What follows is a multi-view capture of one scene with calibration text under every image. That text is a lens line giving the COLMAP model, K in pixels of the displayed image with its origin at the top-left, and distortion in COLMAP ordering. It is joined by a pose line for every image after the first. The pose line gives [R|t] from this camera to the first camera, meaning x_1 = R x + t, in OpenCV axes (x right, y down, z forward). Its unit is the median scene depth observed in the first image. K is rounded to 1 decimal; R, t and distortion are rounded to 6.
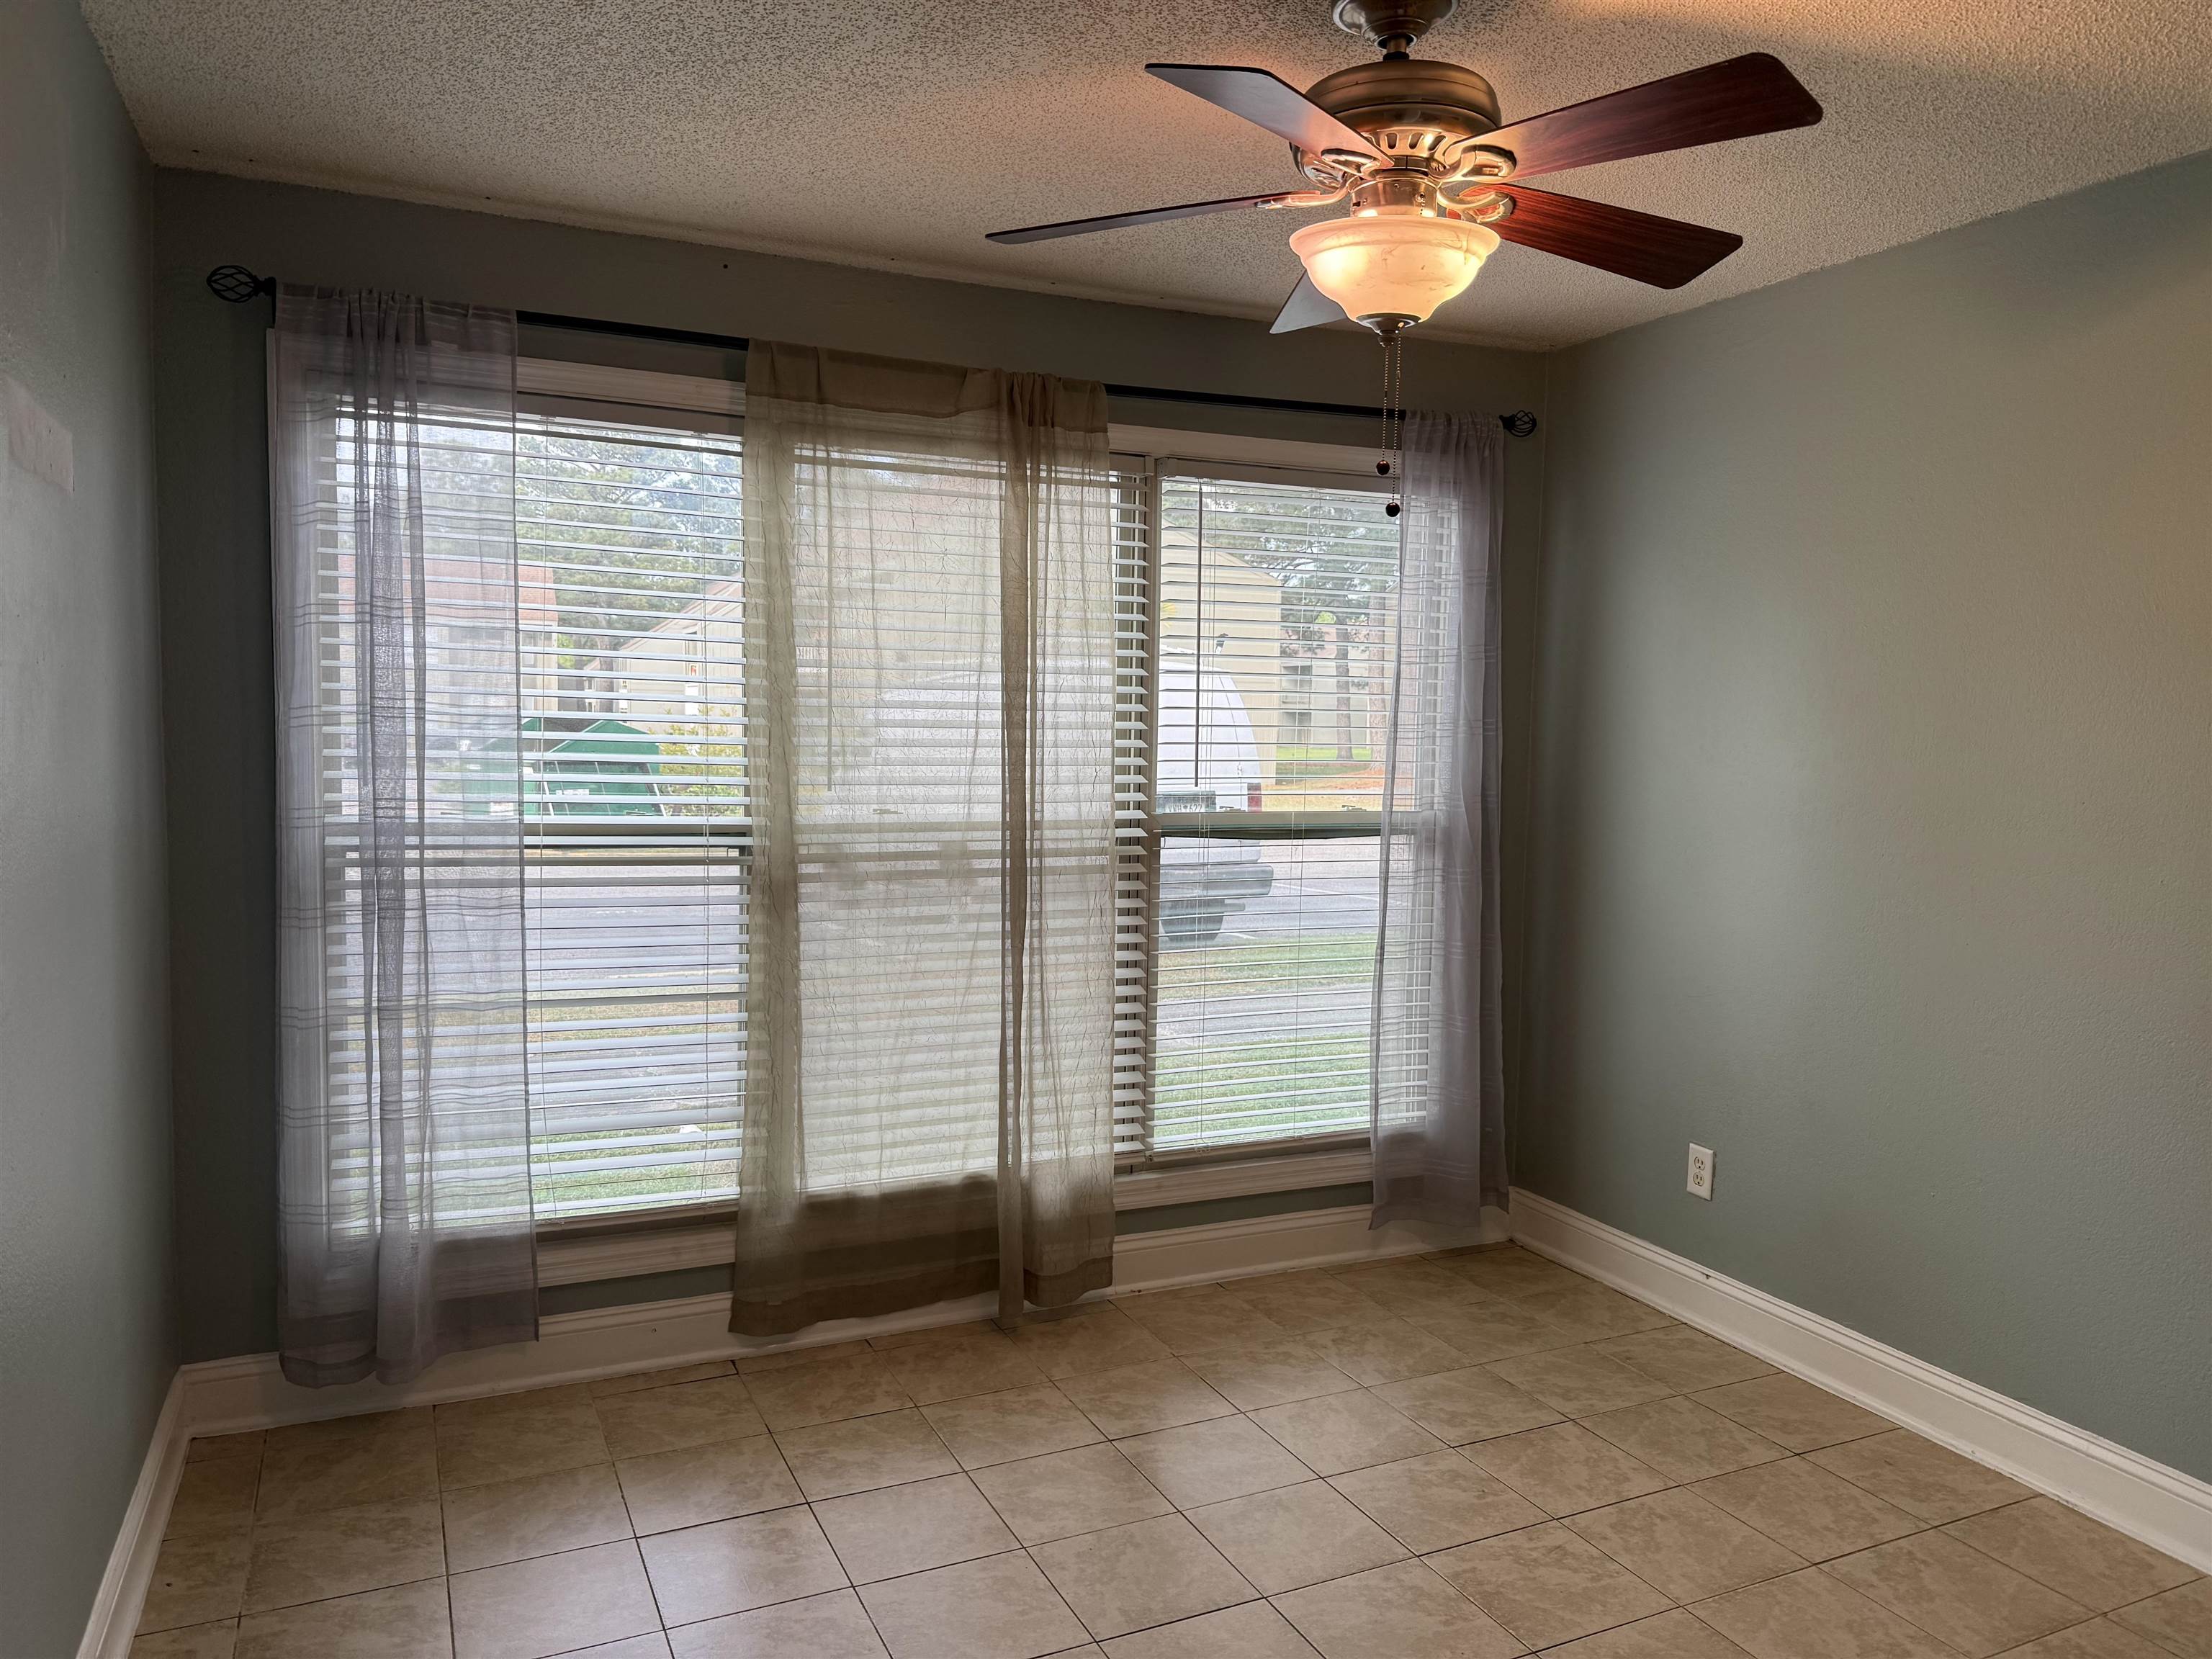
lens RADIAL K [[1540.3, 0, 1130.0], [0, 1540.3, 826.8], [0, 0, 1]] dist [0.078446, -0.070665]
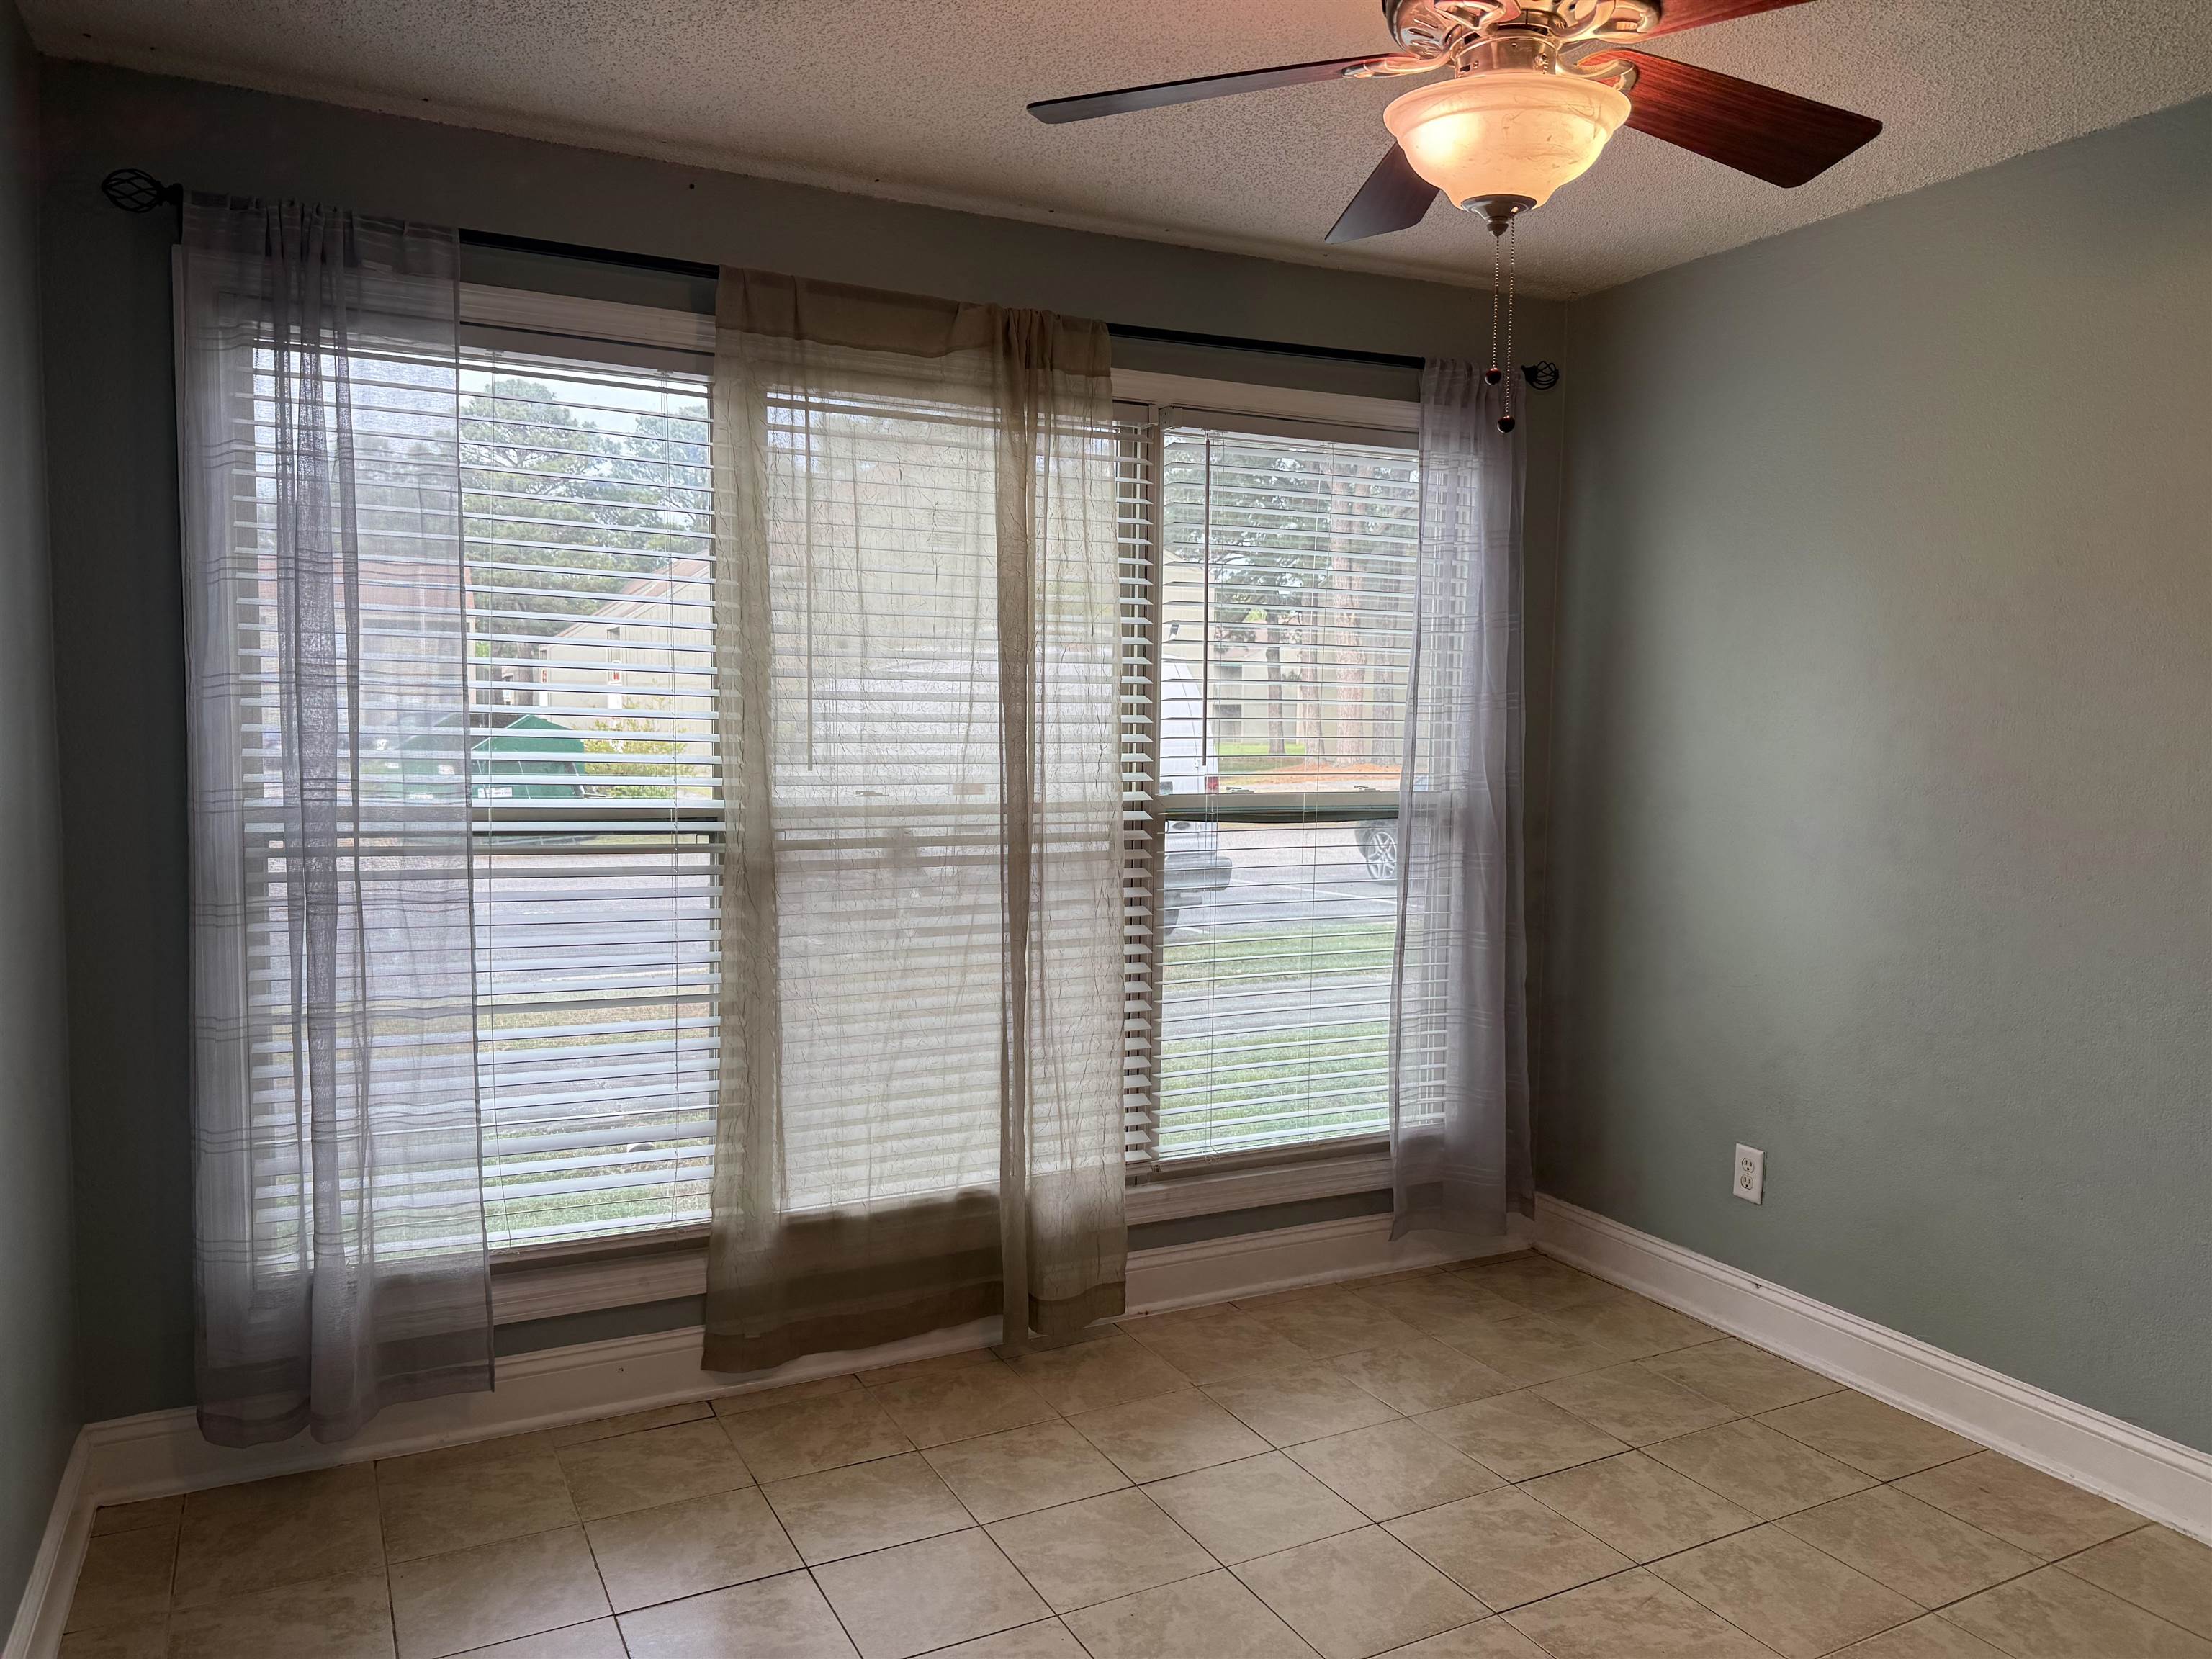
lens RADIAL K [[1529.1, 0, 1106.0], [0, 1529.1, 829.5], [0, 0, 1]] dist [0.067111, -0.052734]
pose [[0.999290, -0.007890, 0.036843, -0.054551], [0.007803, 0.999966, 0.002517, 0.010406], [-0.036861, -0.002228, 0.999318, 0.094569]]
